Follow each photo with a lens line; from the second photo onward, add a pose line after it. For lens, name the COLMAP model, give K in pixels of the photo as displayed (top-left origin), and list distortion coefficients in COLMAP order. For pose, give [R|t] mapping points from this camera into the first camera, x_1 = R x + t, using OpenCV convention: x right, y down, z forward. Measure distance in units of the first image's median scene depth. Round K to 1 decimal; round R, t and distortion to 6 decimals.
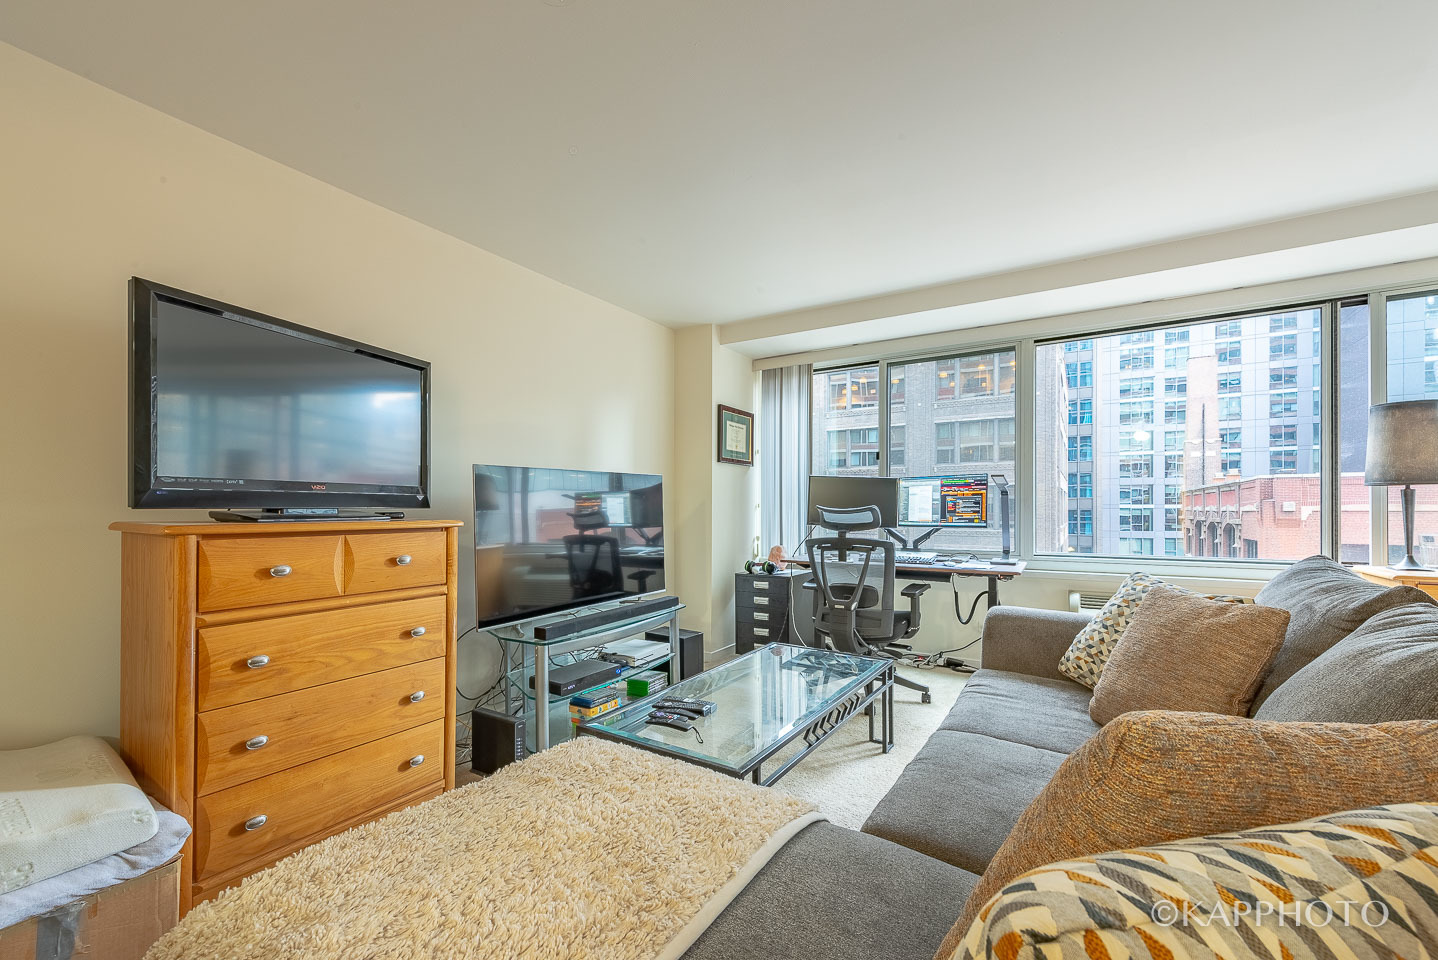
lens RADIAL K [[576.8, 0, 718.6], [0, 576.8, 511.0], [0, 0, 1]] dist [0.010122, -0.001567]
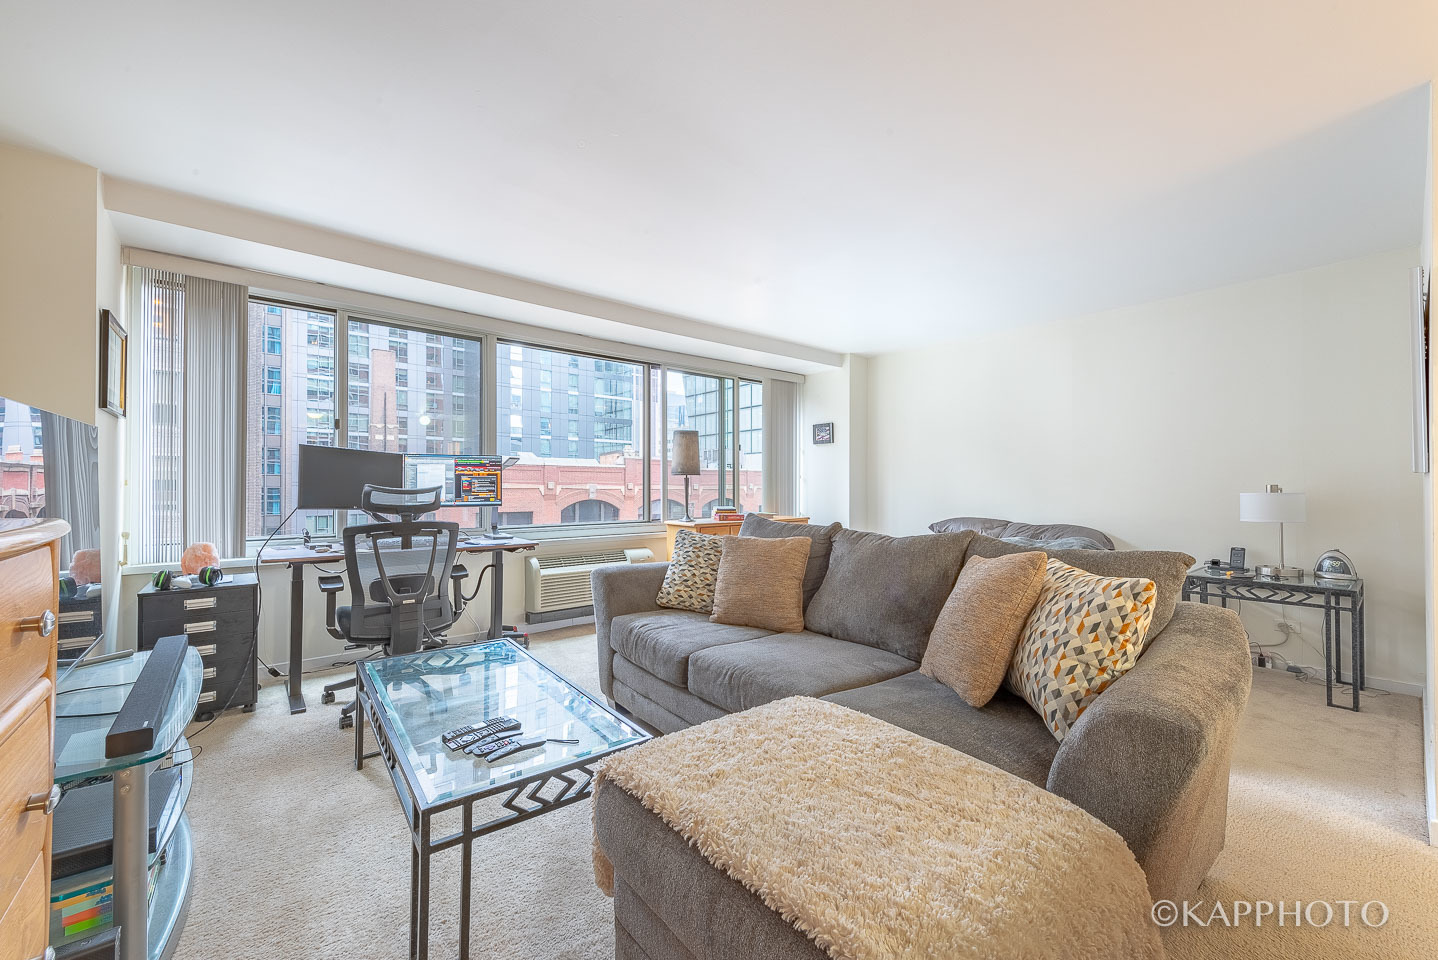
lens RADIAL K [[596.0, 0, 712.0], [0, 596.0, 484.0], [0, 0, 1]] dist [0.000089, -0.001012]
pose [[0.318083, 0.004601, 0.948052, -0.423688], [0.001462, 0.999985, -0.005344, -0.004530], [-0.948062, 0.003086, 0.318071, 0.236993]]
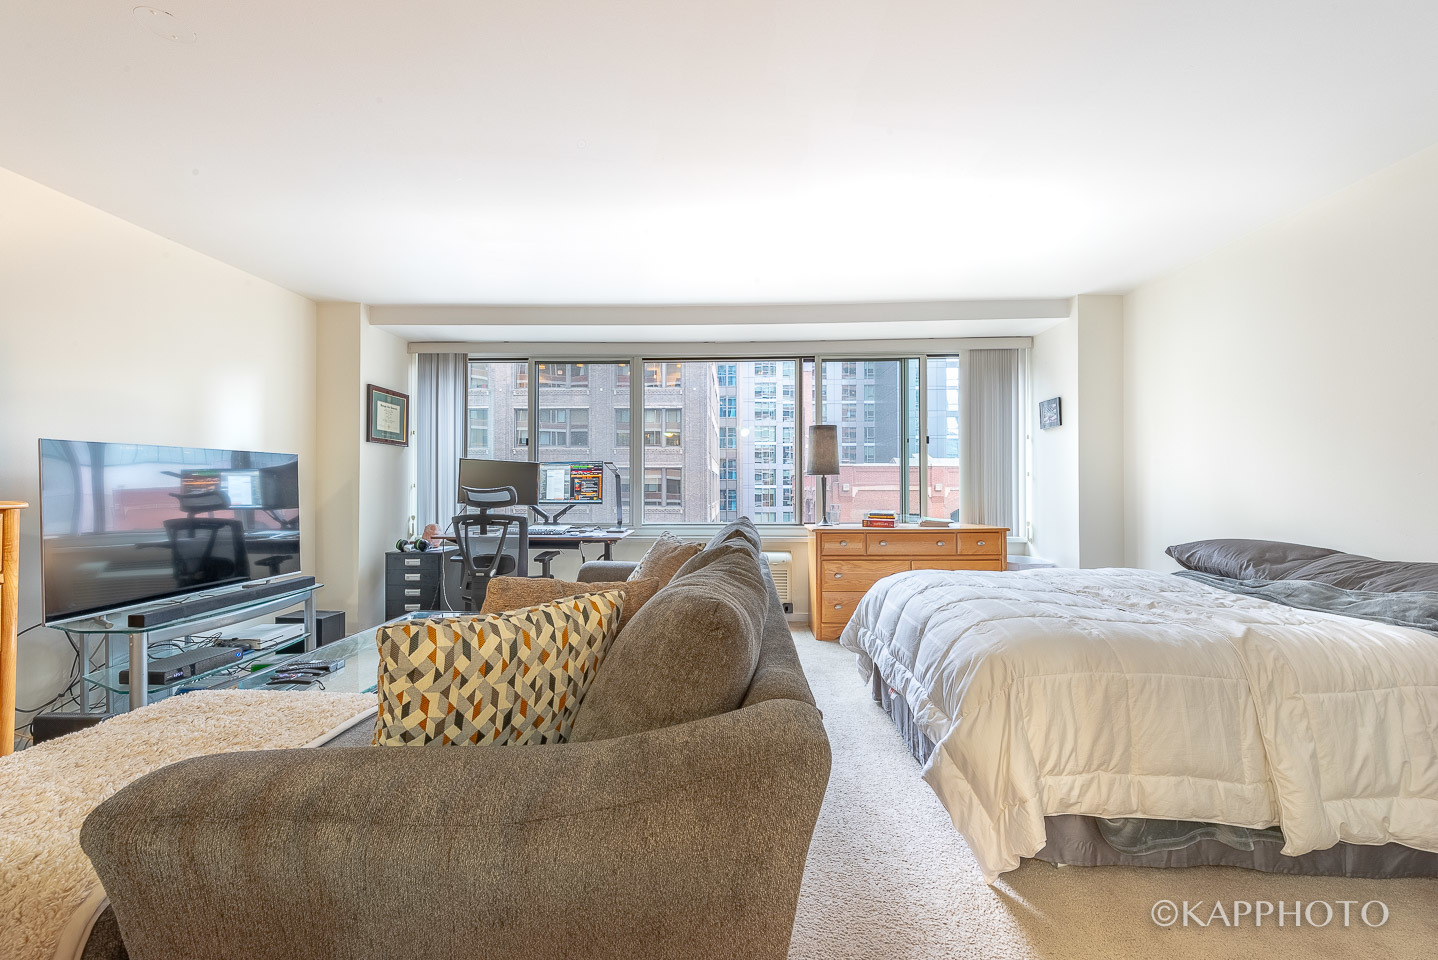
lens RADIAL K [[576.8, 0, 688.8], [0, 576.8, 484.4], [0, 0, 1]] dist [0.010122, -0.001567]
pose [[0.885472, 0.003781, 0.464678, 0.035209], [0.001161, 0.999946, -0.010348, -0.000790], [-0.464692, 0.009703, 0.885419, -0.190854]]
